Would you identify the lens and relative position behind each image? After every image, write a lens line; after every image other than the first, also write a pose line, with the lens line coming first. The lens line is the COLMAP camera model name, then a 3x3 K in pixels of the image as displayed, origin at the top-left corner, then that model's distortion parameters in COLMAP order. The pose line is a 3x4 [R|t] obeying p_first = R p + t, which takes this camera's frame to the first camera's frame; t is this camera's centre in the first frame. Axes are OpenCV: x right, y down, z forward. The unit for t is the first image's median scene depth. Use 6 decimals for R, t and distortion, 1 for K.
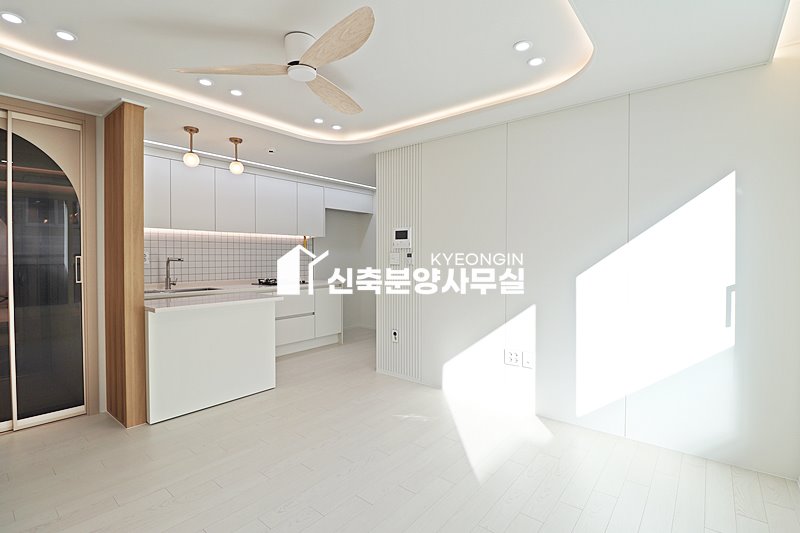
lens RADIAL K [[368.2, 0, 397.8], [0, 368.2, 264.9], [0, 0, 1]] dist [-0.000304, -0.013348]
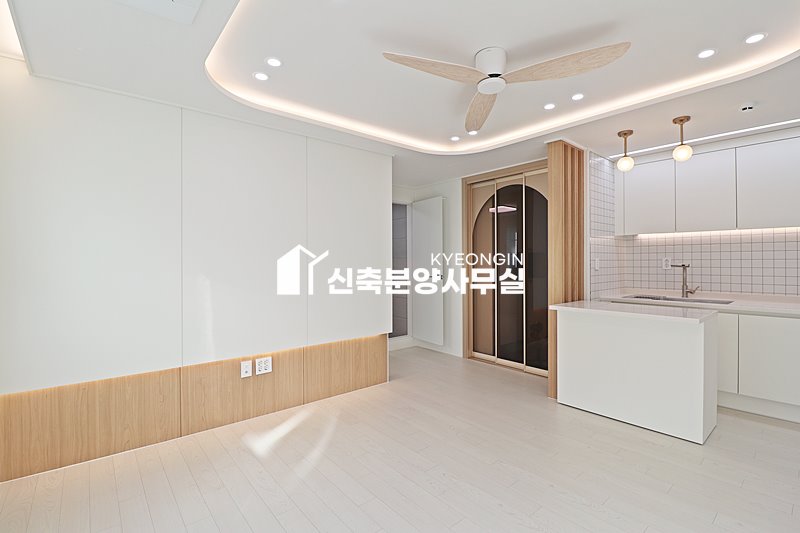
lens RADIAL K [[372.9, 0, 410.4], [0, 372.9, 263.0], [0, 0, 1]] dist [-0.002693, -0.014571]
pose [[-0.168170, 0.002351, -0.985755, 0.494767], [-0.019390, 0.999796, 0.005692, -0.014588], [0.985567, 0.020071, -0.168090, 0.581861]]
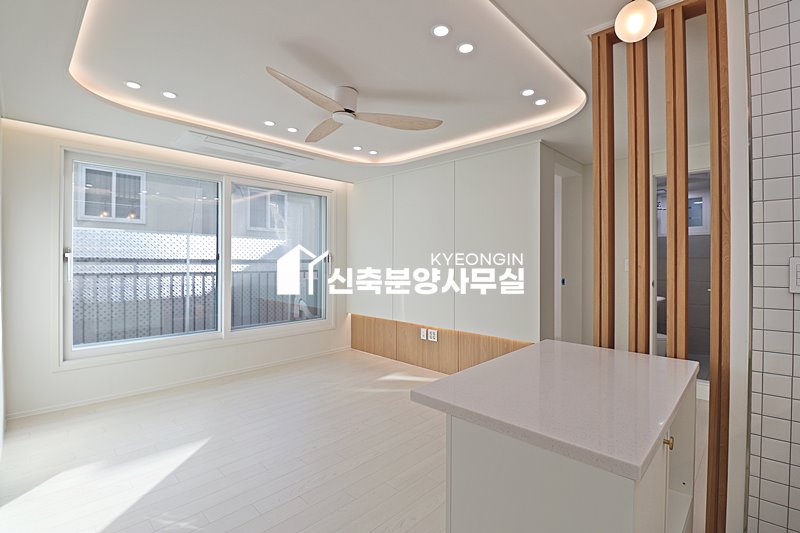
lens RADIAL K [[374.1, 0, 400.5], [0, 374.1, 264.5], [0, 0, 1]] dist [-0.004359, -0.000815]
pose [[-0.995646, -0.005019, 0.093083, -0.344906], [-0.001911, 0.999439, 0.033440, -0.039956], [-0.093198, 0.033116, -0.995097, 1.367097]]
